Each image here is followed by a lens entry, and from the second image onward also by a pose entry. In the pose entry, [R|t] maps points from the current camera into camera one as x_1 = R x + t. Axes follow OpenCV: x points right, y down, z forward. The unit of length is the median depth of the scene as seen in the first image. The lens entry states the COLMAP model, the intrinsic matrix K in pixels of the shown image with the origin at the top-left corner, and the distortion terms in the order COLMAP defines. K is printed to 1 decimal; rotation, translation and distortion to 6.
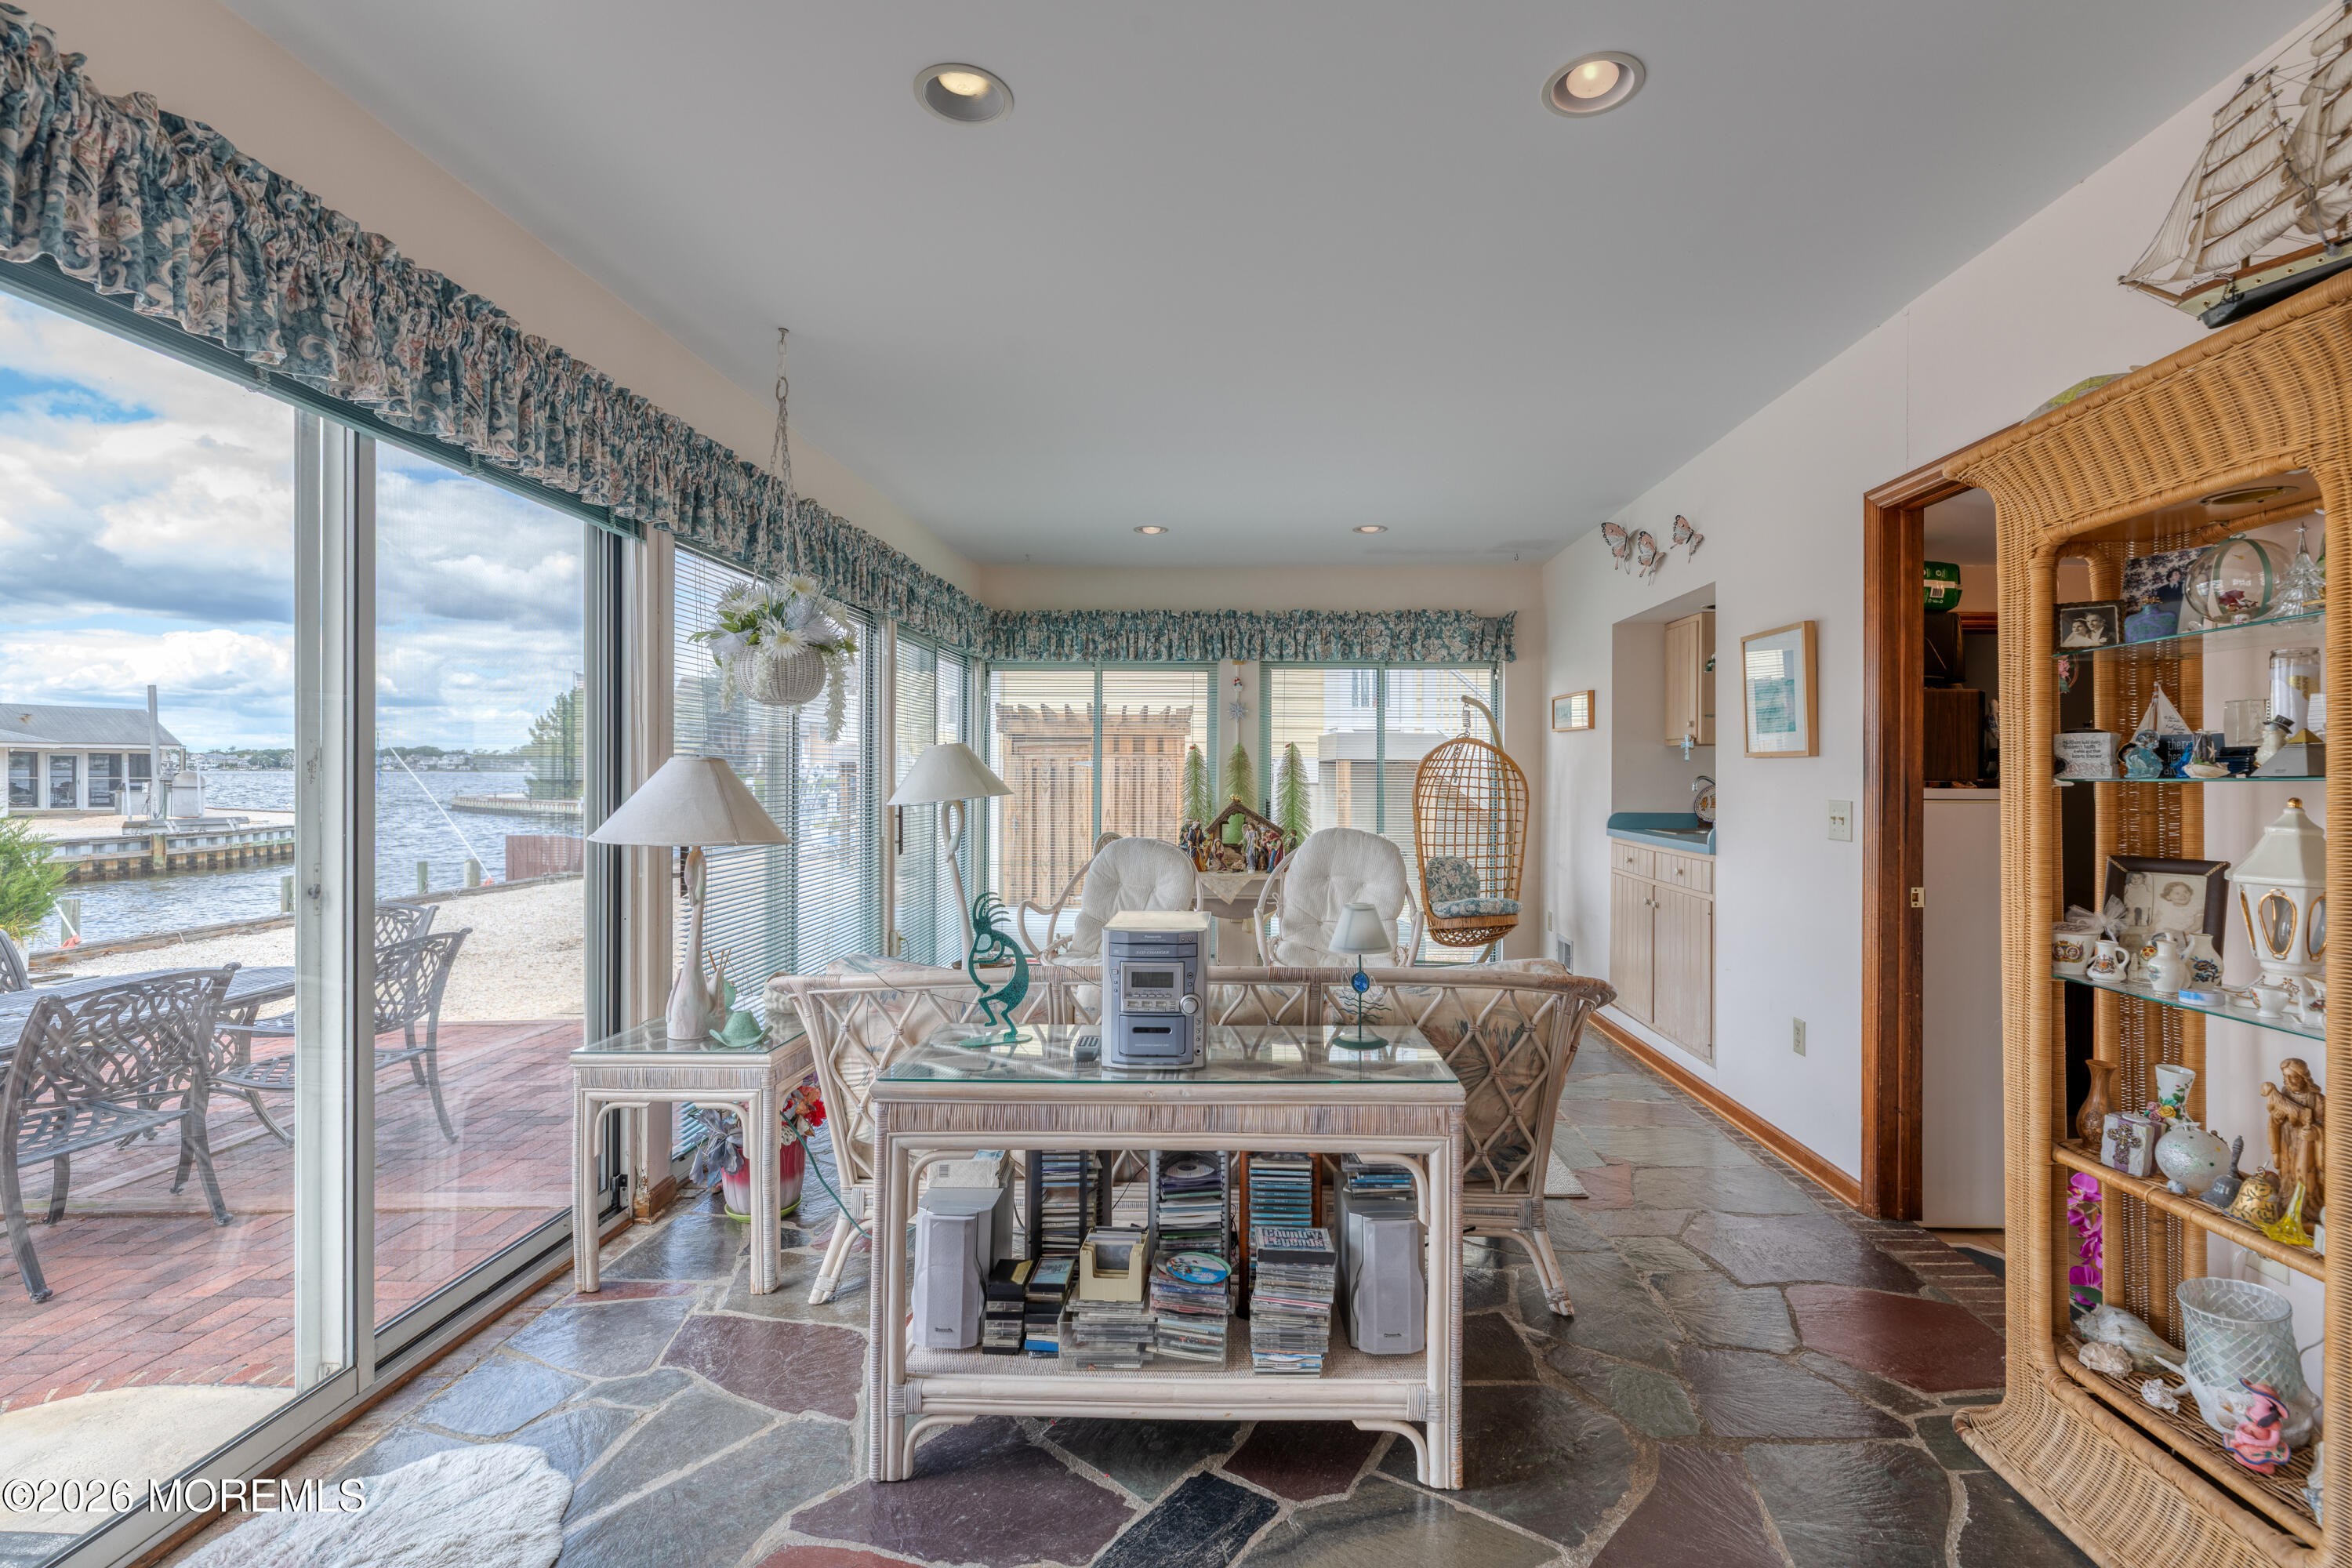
lens RADIAL K [[1046.5, 0, 1222.4], [0, 1046.5, 776.8], [0, 0, 1]] dist [-0.002801, -0.000433]
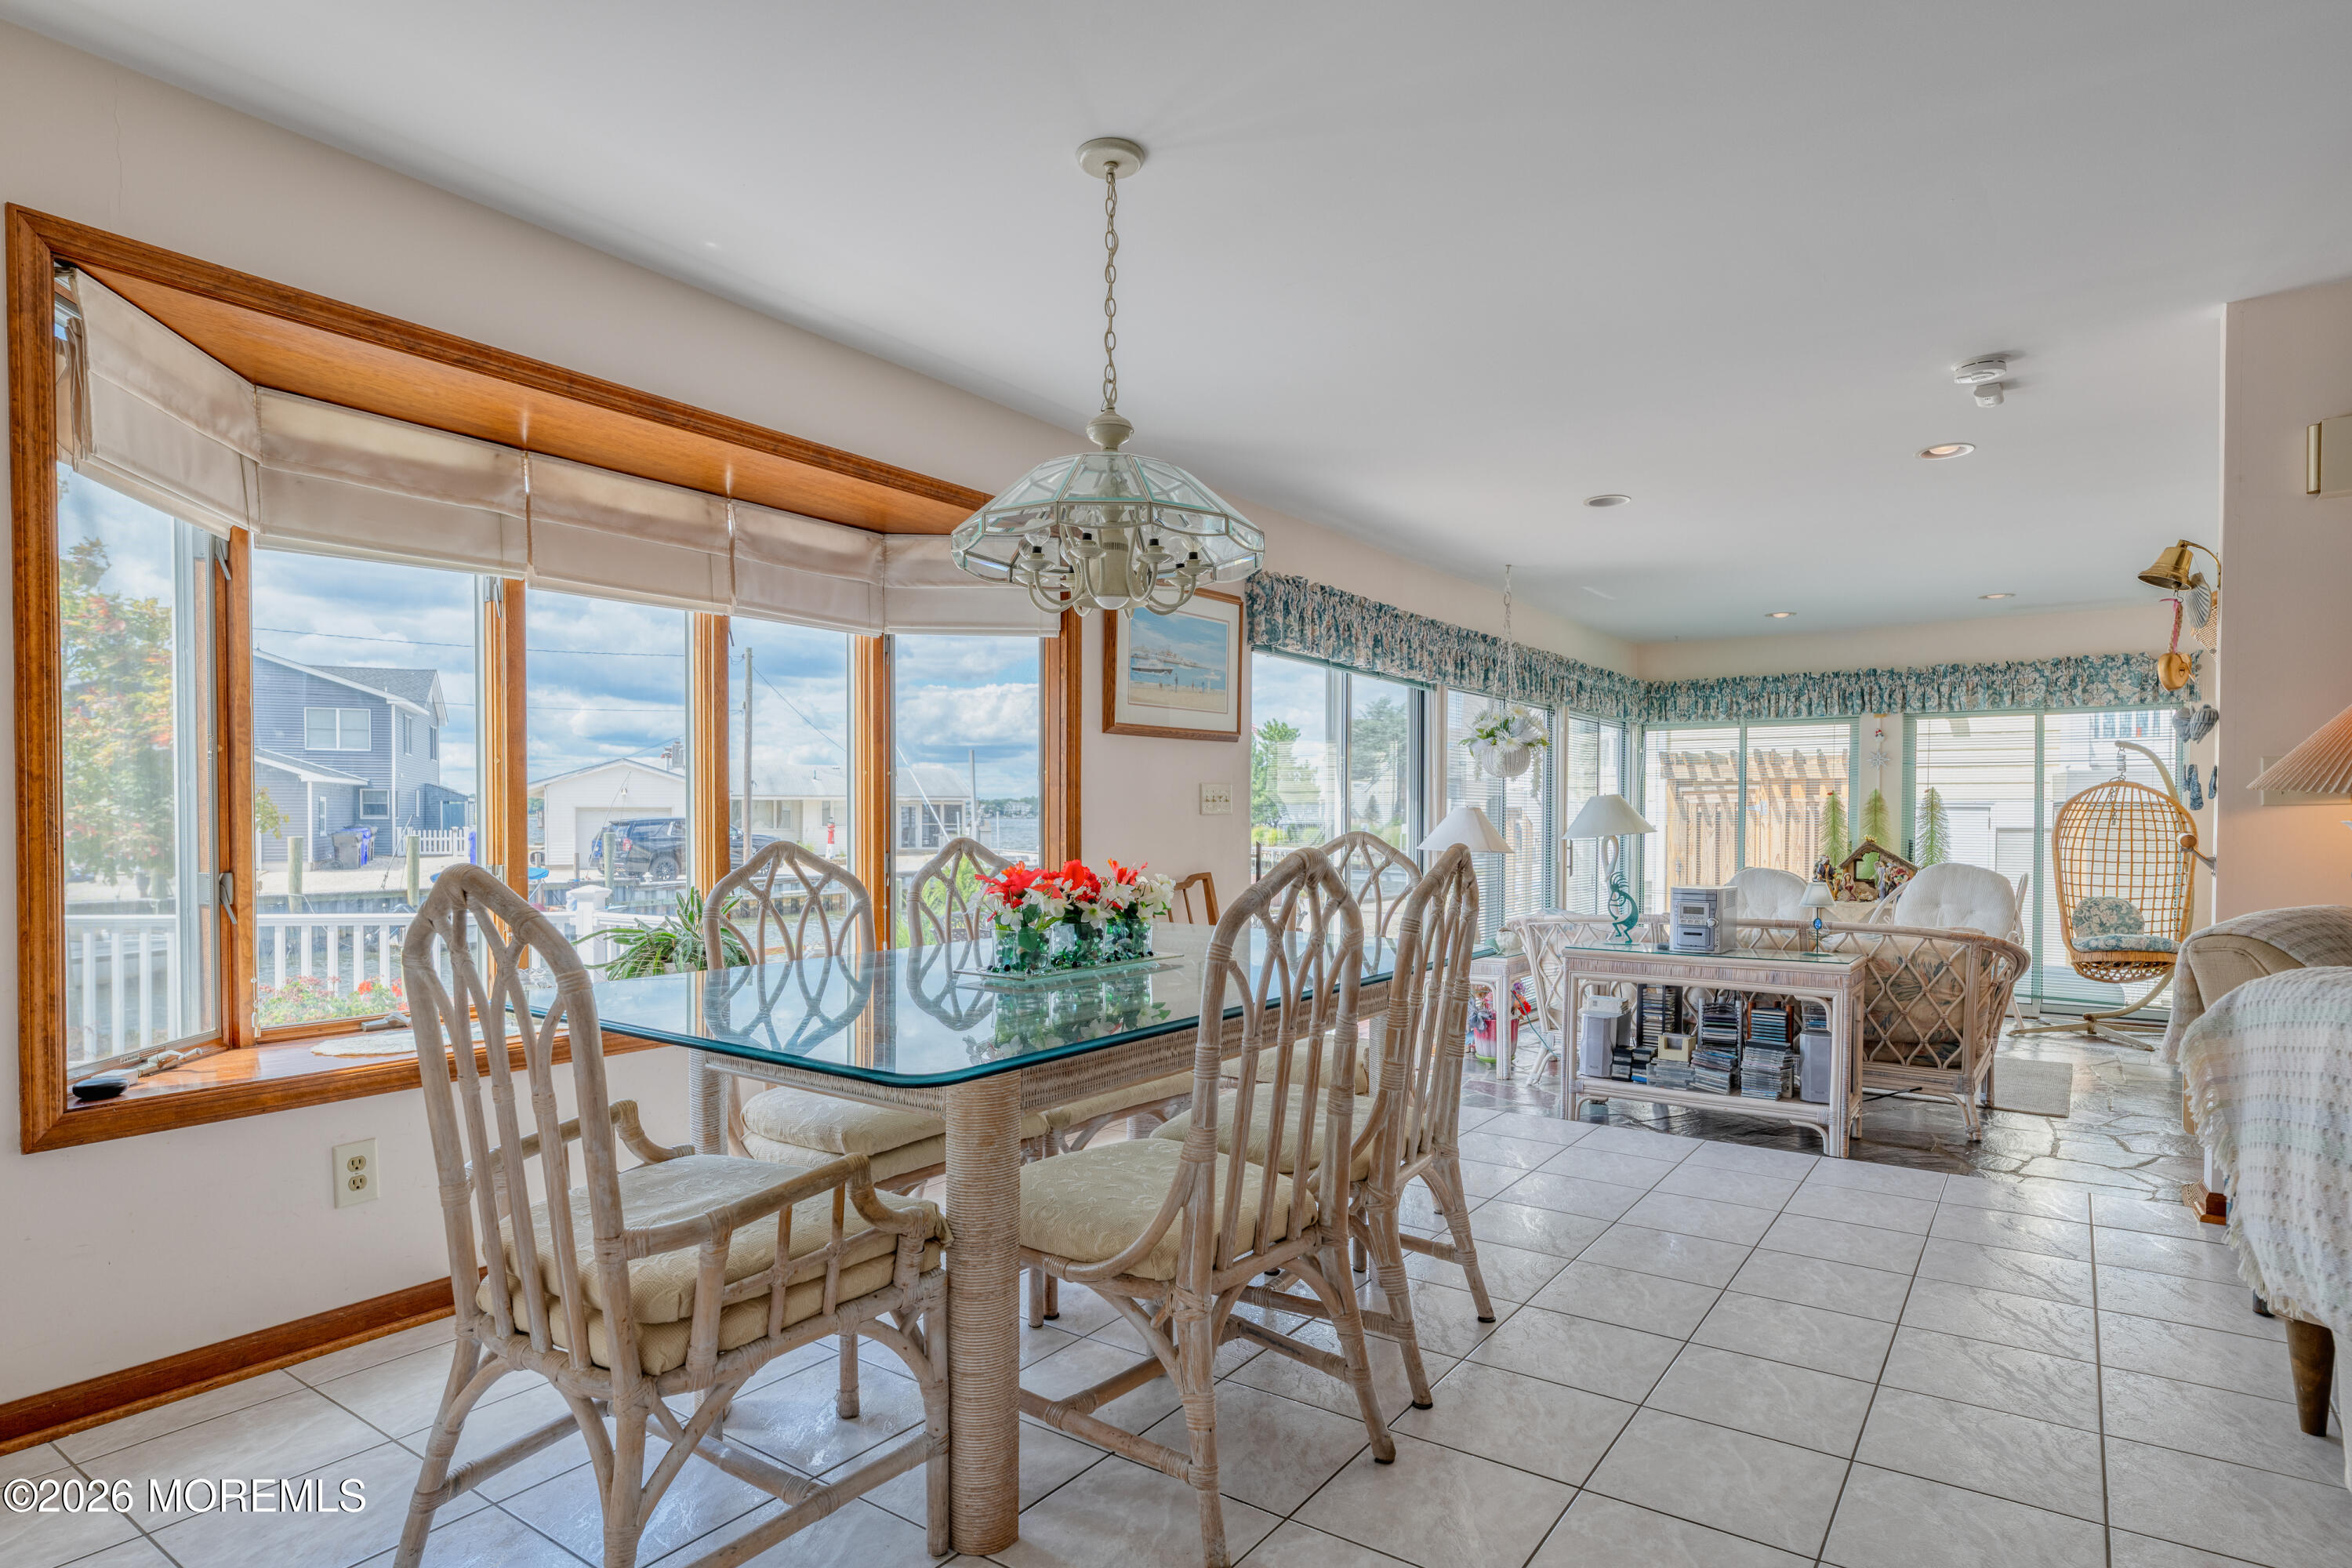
lens RADIAL K [[1253.5, 0, 1168.1], [0, 1253.5, 841.4], [0, 0, 1]] dist [-0.004258, -0.000852]
pose [[0.822858, 0.008867, -0.568178, 0.339856], [-0.000982, 0.999899, 0.014183, 0.011563], [0.568246, -0.011113, 0.822784, -1.161065]]
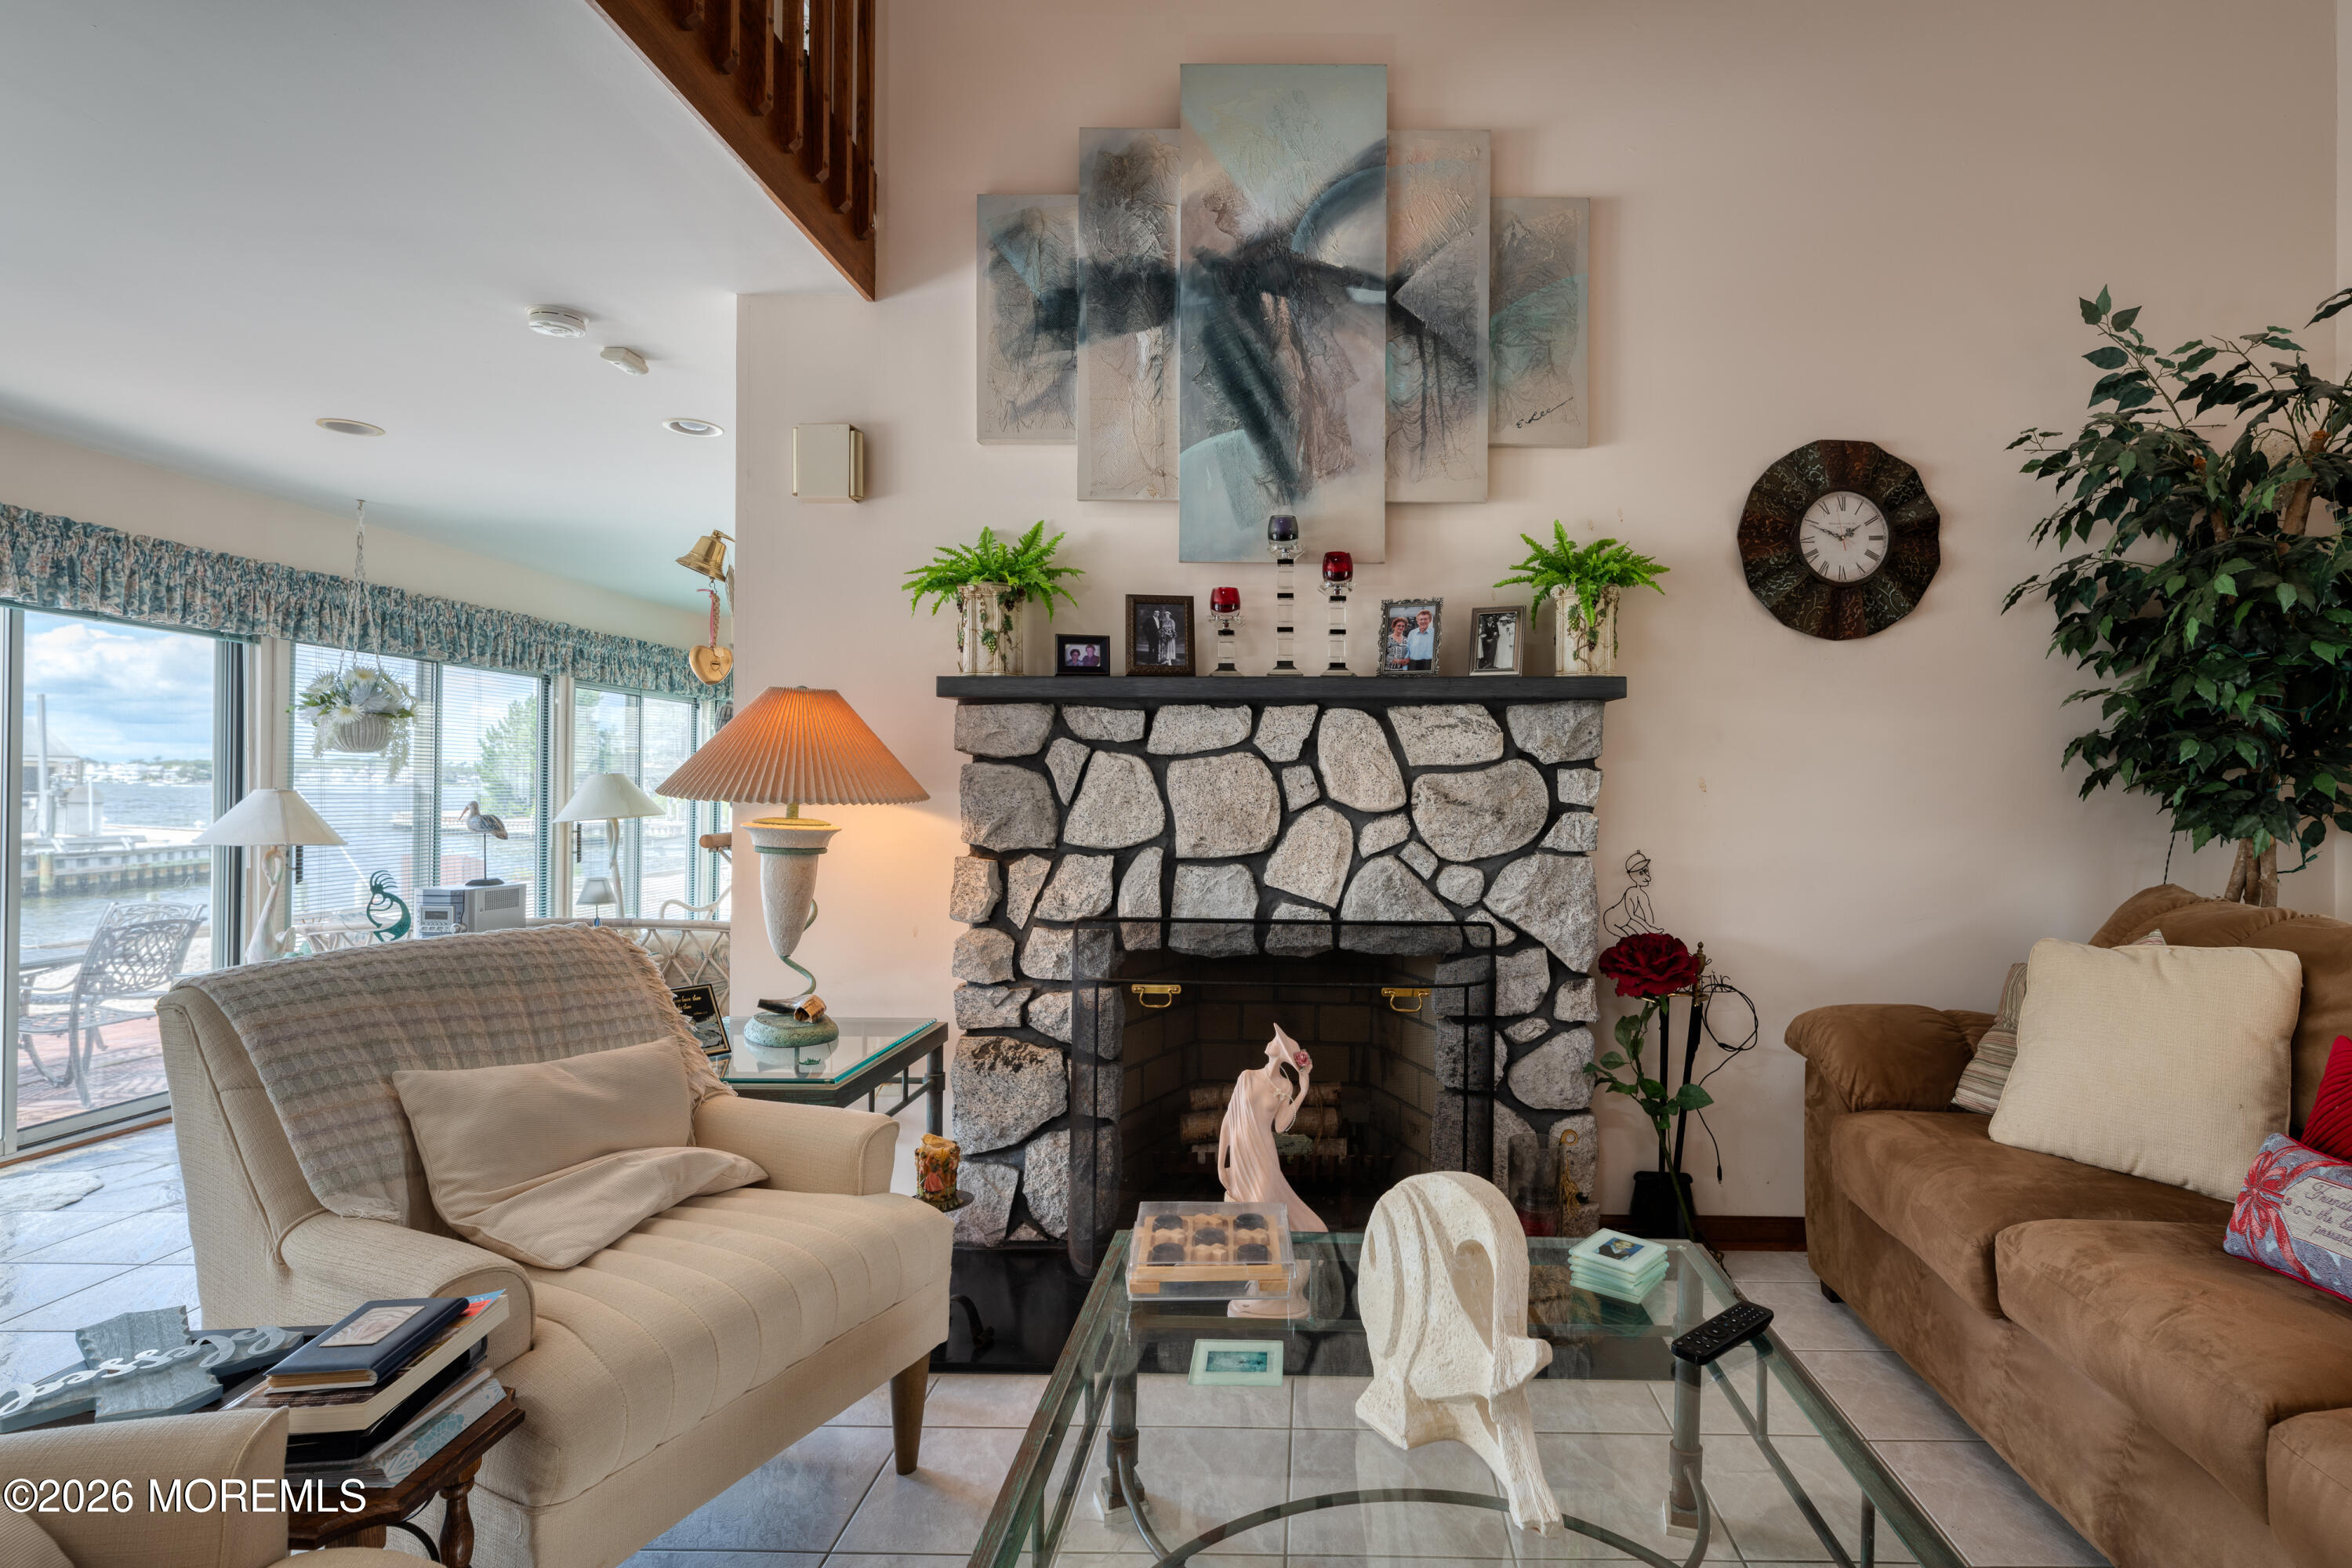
lens RADIAL K [[1181.5, 0, 1313.7], [0, 1181.5, 784.9], [0, 0, 1]] dist [-0.002570, 0.000485]
pose [[0.999836, 0.004534, 0.017527, 0.969899], [-0.004372, 0.999947, -0.009285, -0.015337], [-0.017569, 0.009206, 0.999803, -0.743928]]
